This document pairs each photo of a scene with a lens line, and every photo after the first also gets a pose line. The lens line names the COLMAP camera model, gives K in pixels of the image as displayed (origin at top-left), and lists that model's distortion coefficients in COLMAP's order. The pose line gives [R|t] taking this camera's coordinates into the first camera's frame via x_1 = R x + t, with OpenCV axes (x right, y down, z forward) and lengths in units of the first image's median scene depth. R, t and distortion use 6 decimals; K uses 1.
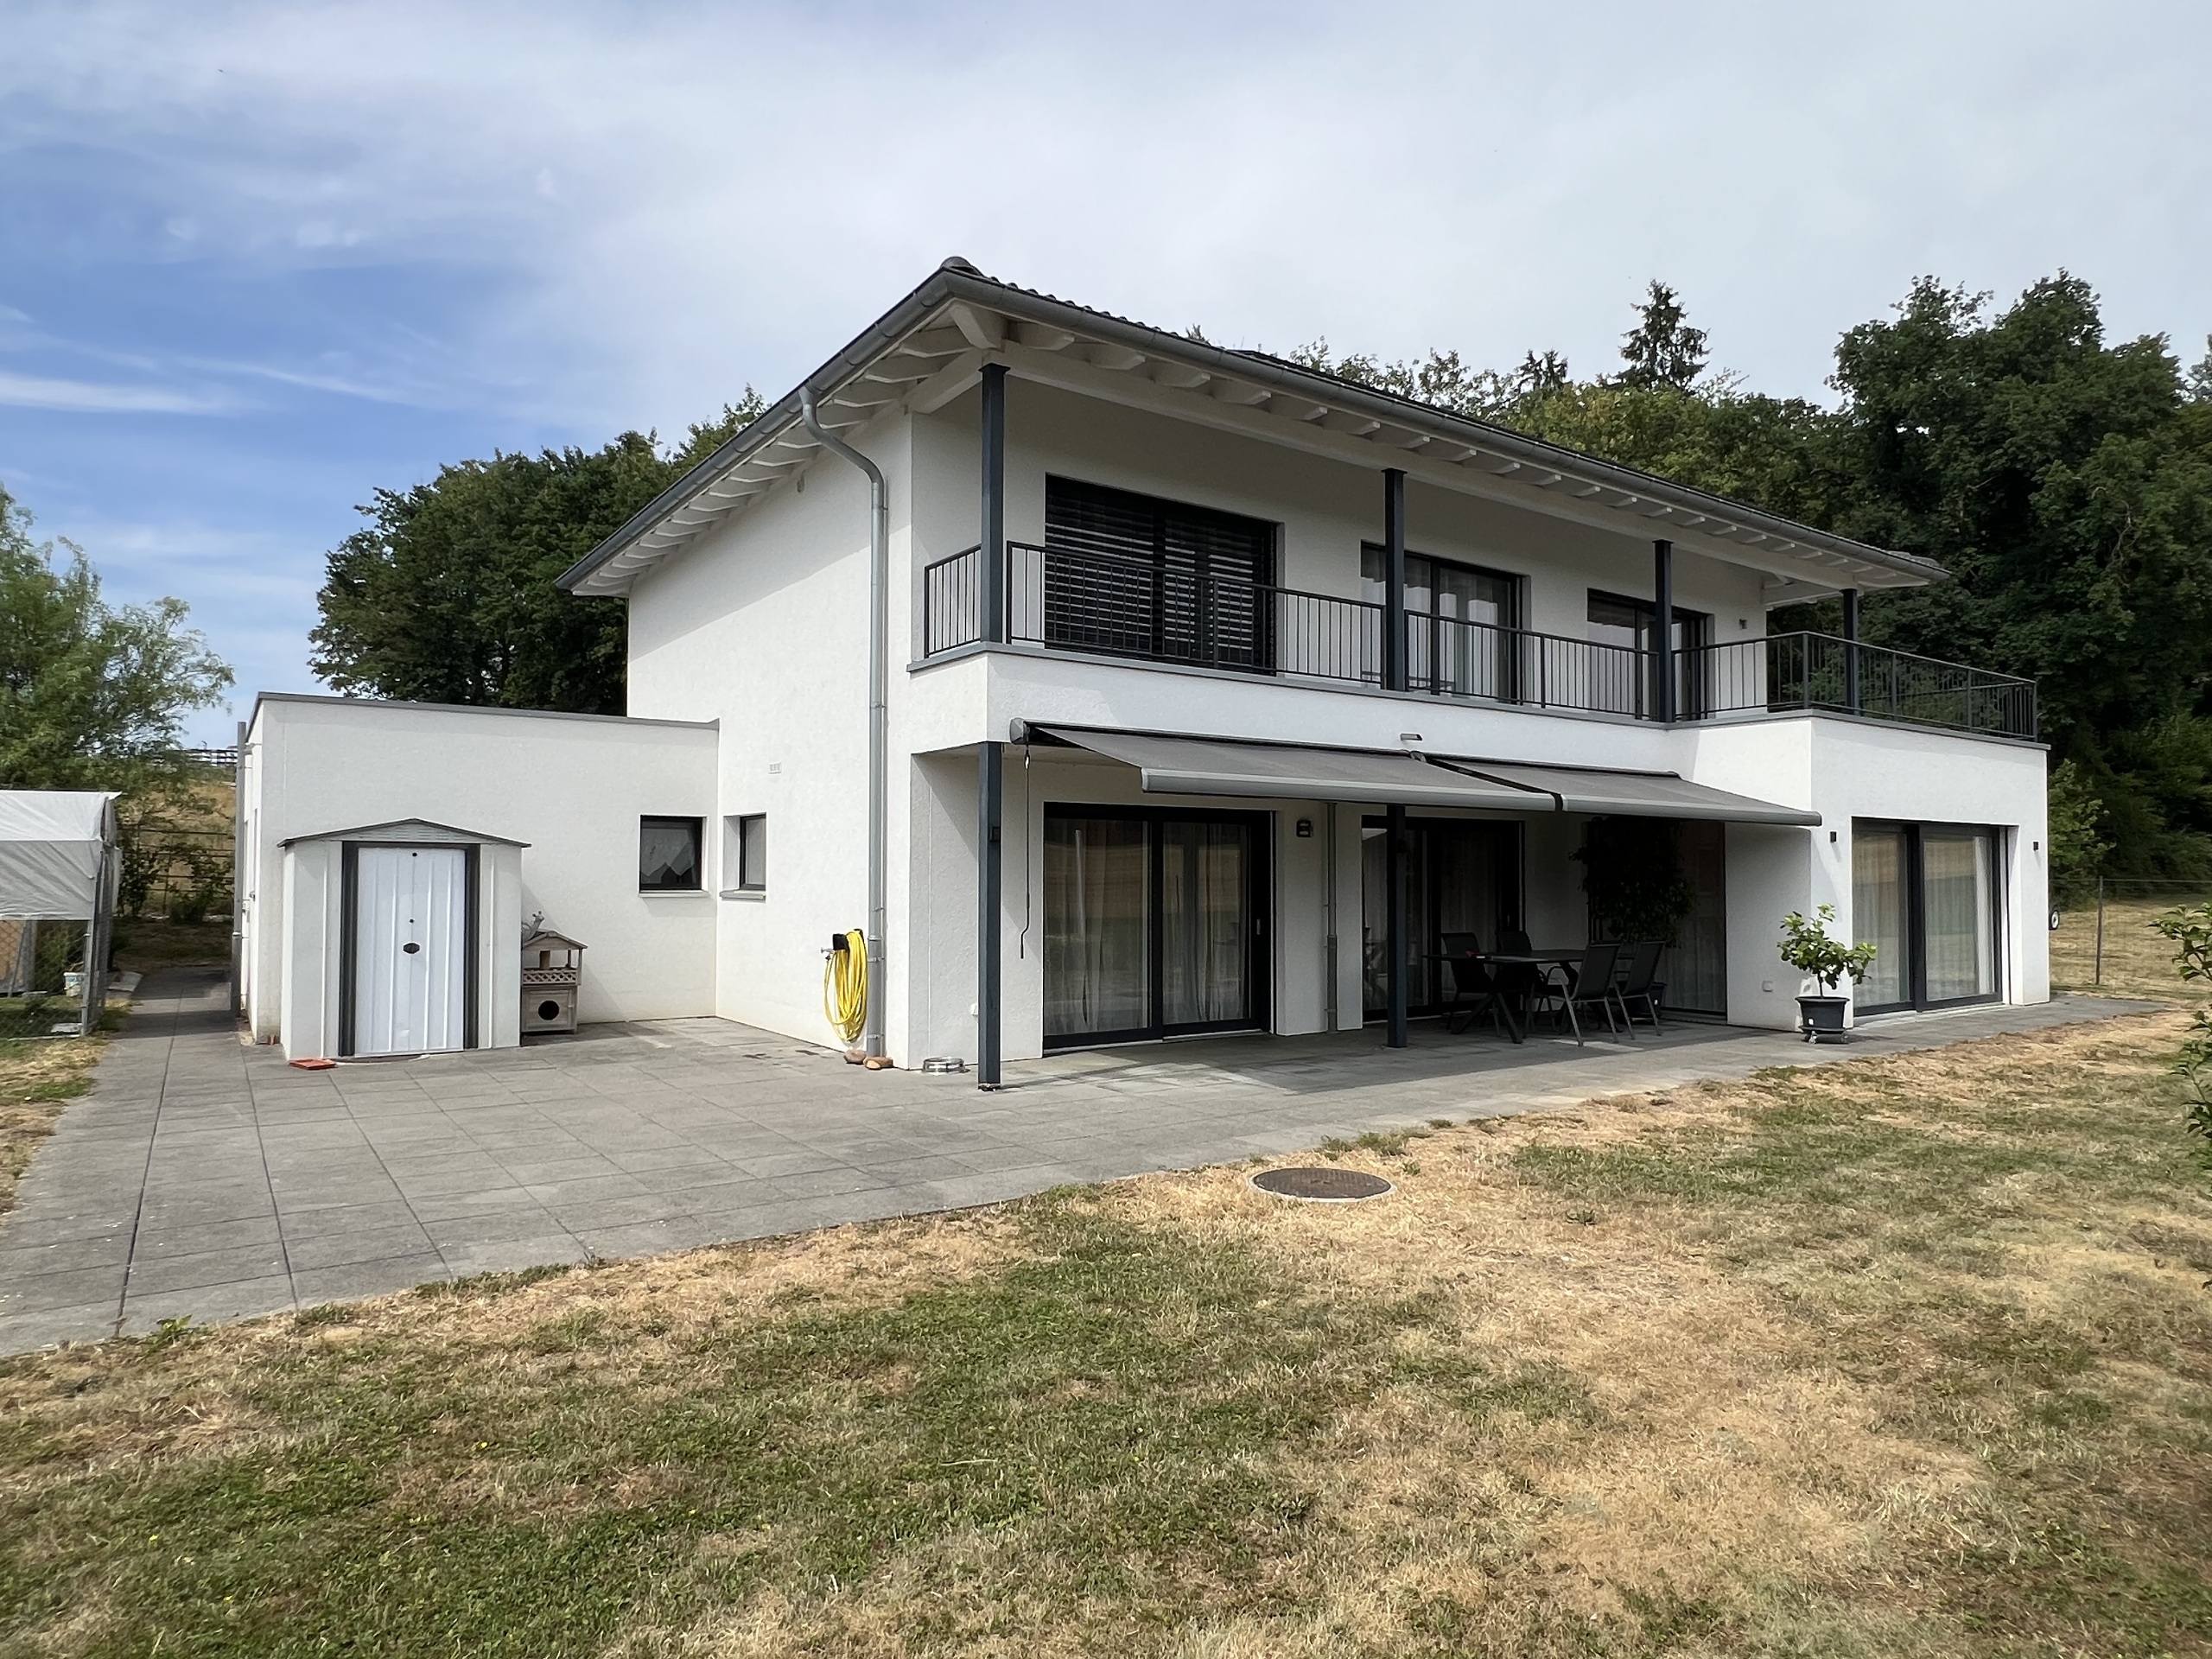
lens RADIAL K [[1292.6, 0, 1107.0], [0, 1292.6, 836.1], [0, 0, 1]] dist [-0.003753, -0.001117]
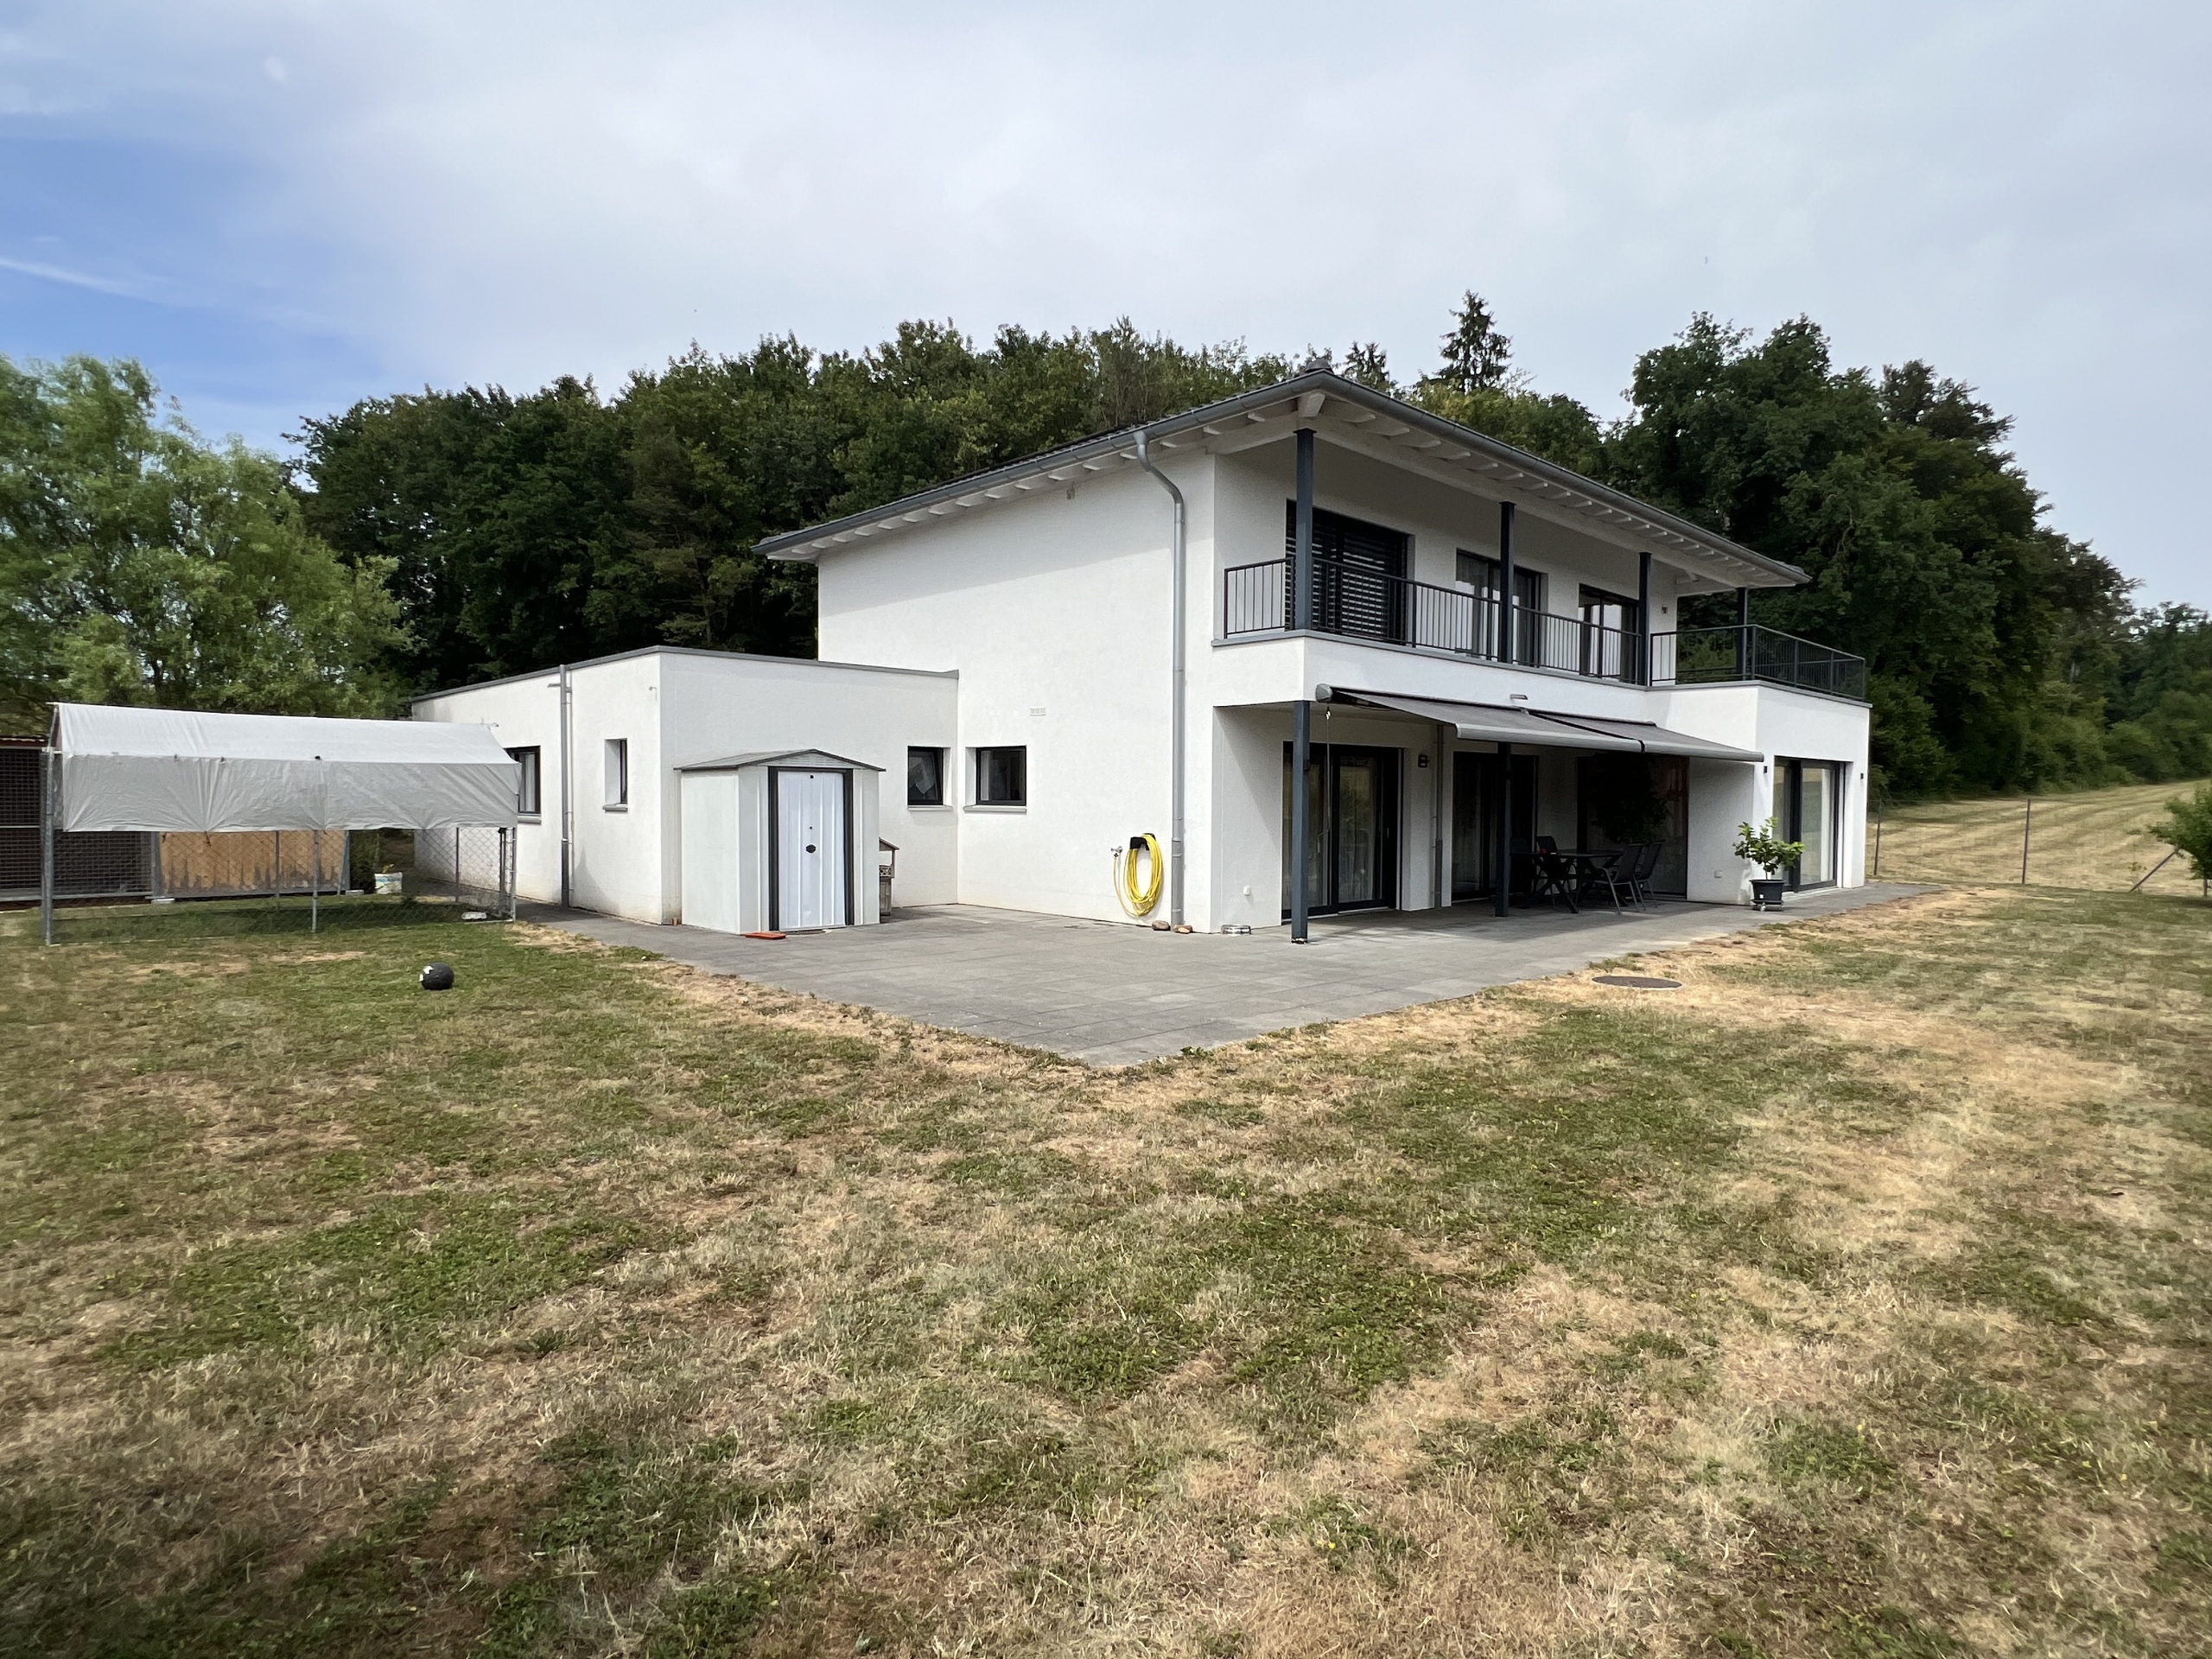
lens RADIAL K [[1164.1, 0, 1105.0], [0, 1164.1, 822.9], [0, 0, 1]] dist [-0.004534, -0.000438]
pose [[0.989277, -0.000231, 0.146051, -0.286865], [-0.007929, 0.998439, 0.055291, -0.004414], [-0.145835, -0.055856, 0.987731, -0.138569]]
